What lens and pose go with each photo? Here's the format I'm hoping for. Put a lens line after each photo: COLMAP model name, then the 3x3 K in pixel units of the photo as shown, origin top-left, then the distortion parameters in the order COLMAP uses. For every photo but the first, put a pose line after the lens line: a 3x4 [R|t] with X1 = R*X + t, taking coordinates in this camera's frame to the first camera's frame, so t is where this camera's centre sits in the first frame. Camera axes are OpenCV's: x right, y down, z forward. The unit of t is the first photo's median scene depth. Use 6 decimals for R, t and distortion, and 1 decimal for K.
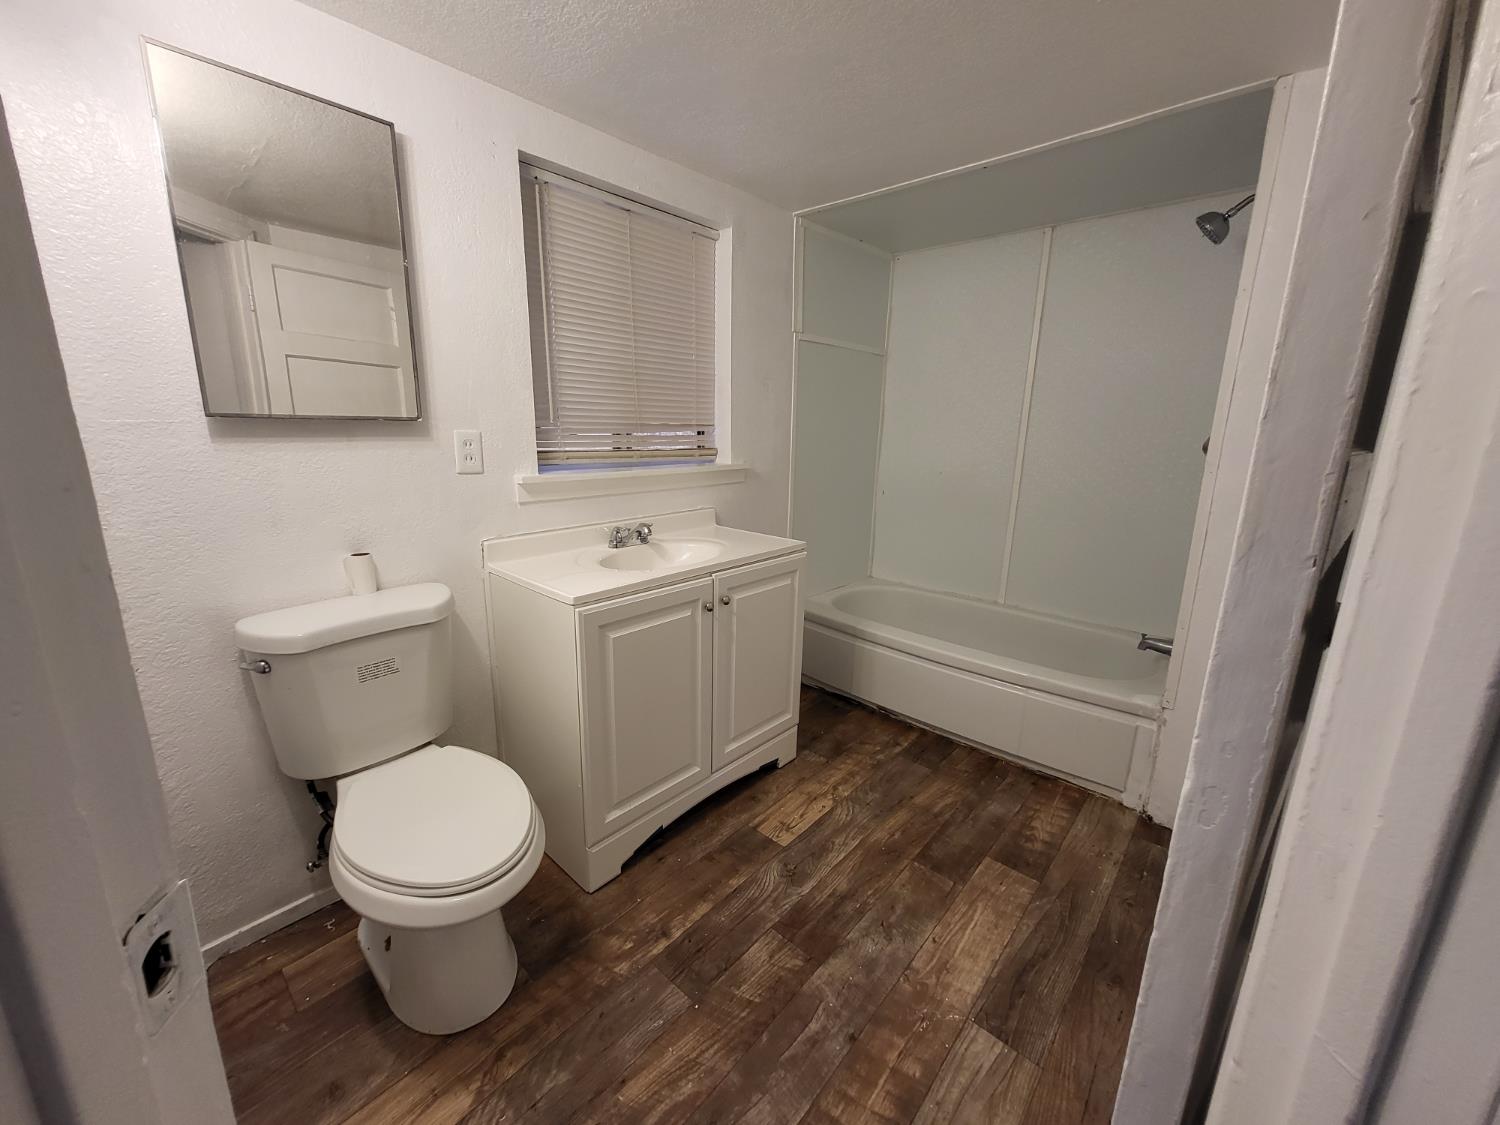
lens RADIAL K [[584.7, 0, 738.1], [0, 584.7, 559.7], [0, 0, 1]] dist [-0.001091, -0.000255]
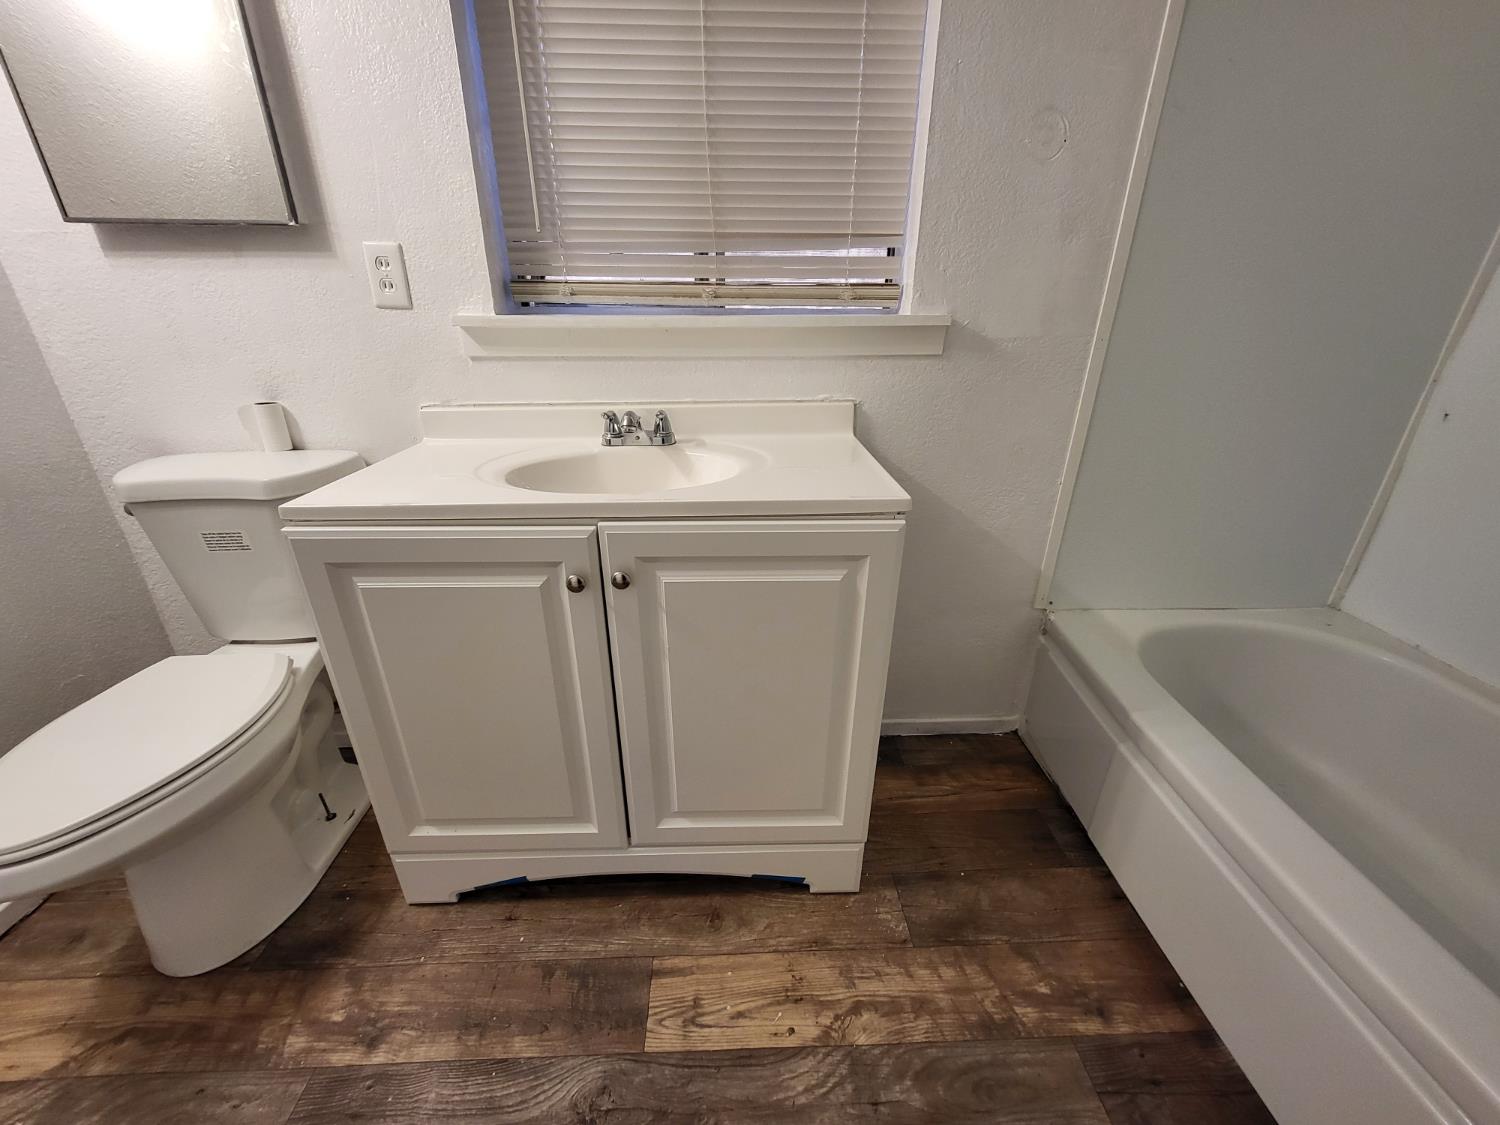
lens RADIAL K [[584.7, 0, 738.1], [0, 584.7, 559.7], [0, 0, 1]] dist [-0.001091, -0.000255]
pose [[0.698740, 0.272720, -0.661352, 0.350803], [-0.153032, 0.960065, 0.234216, -0.073538], [0.698816, -0.062448, 0.712570, 0.673858]]
